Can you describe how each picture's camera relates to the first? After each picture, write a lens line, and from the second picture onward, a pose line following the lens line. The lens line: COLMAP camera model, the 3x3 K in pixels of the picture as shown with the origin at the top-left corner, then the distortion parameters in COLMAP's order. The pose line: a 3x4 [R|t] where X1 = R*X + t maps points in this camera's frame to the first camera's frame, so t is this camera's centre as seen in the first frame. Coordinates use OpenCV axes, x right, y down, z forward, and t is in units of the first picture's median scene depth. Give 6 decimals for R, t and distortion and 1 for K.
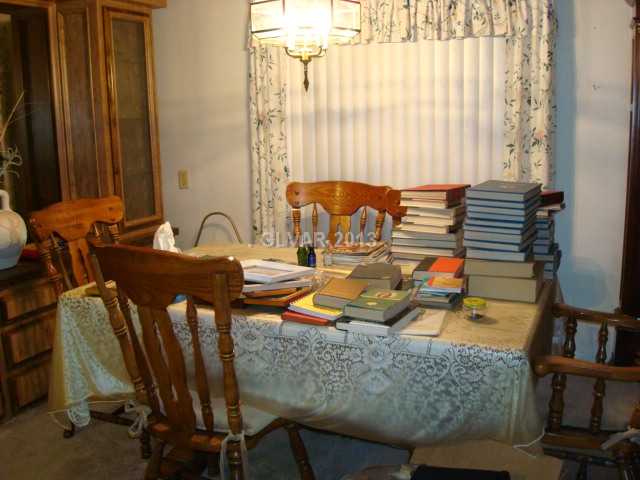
lens RADIAL K [[667.4, 0, 320.0], [0, 667.4, 240.0], [0, 0, 1]] dist [-0.102771, -0.003631]
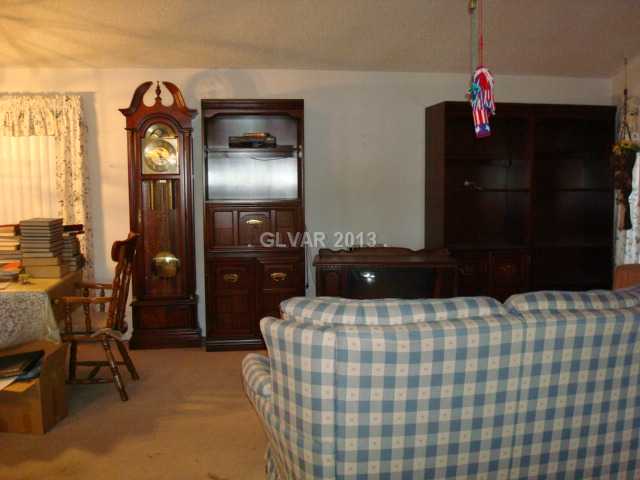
lens RADIAL K [[667.4, 0, 320.0], [0, 667.4, 240.0], [0, 0, 1]] dist [-0.102771, -0.003631]
pose [[0.850420, -0.038763, 0.524675, -0.024841], [0.090626, 0.993168, -0.073516, 0.134222], [-0.518240, 0.110069, 0.848123, -0.726586]]
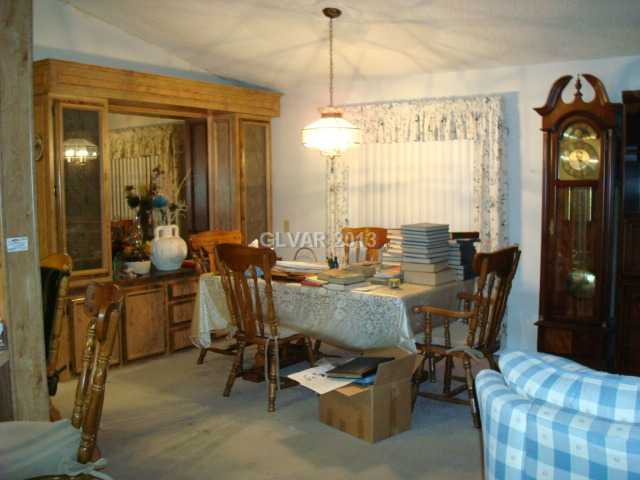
lens RADIAL K [[667.4, 0, 320.0], [0, 667.4, 240.0], [0, 0, 1]] dist [-0.102771, -0.003631]
pose [[0.973121, 0.034697, -0.227668, 0.295648], [-0.058008, 0.993640, -0.096512, 0.113505], [0.222871, 0.107125, 0.968944, -0.633638]]
